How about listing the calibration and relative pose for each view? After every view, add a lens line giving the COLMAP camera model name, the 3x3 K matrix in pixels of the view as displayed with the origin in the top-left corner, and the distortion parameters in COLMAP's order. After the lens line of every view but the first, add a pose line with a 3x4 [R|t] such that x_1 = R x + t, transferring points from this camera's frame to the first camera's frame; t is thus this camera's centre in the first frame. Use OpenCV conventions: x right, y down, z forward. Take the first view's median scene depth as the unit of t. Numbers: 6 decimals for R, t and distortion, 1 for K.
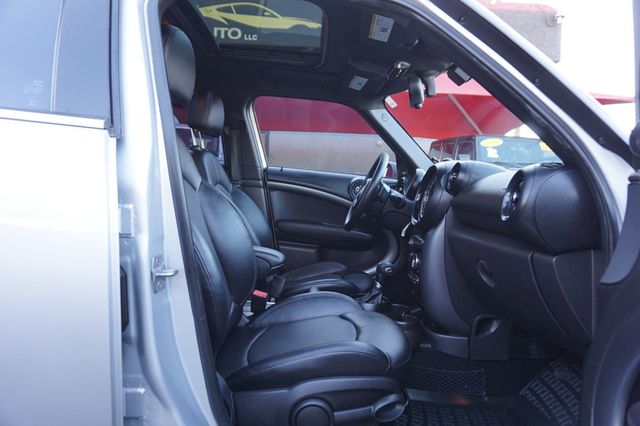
lens RADIAL K [[424.4, 0, 338.0], [0, 424.4, 199.4], [0, 0, 1]] dist [-0.052934, -0.000625]
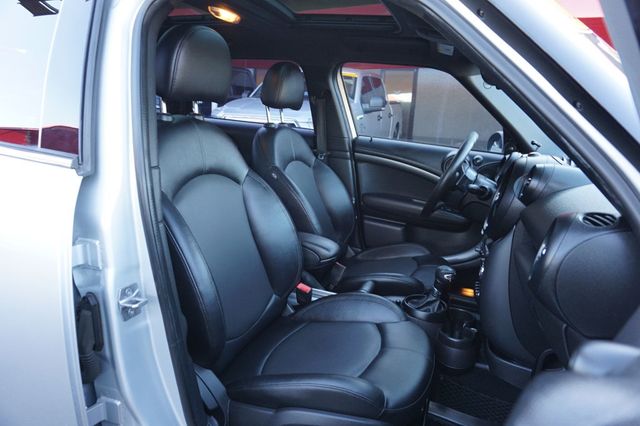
lens RADIAL K [[433.6, 0, 320.0], [0, 433.6, 213.0], [0, 0, 1]] dist [-0.046189, 0.052032]
pose [[0.936783, 0.082497, -0.340046, 0.163814], [-0.028549, 0.986590, 0.160703, -0.102834], [0.348744, -0.140836, 0.926576, 0.085316]]
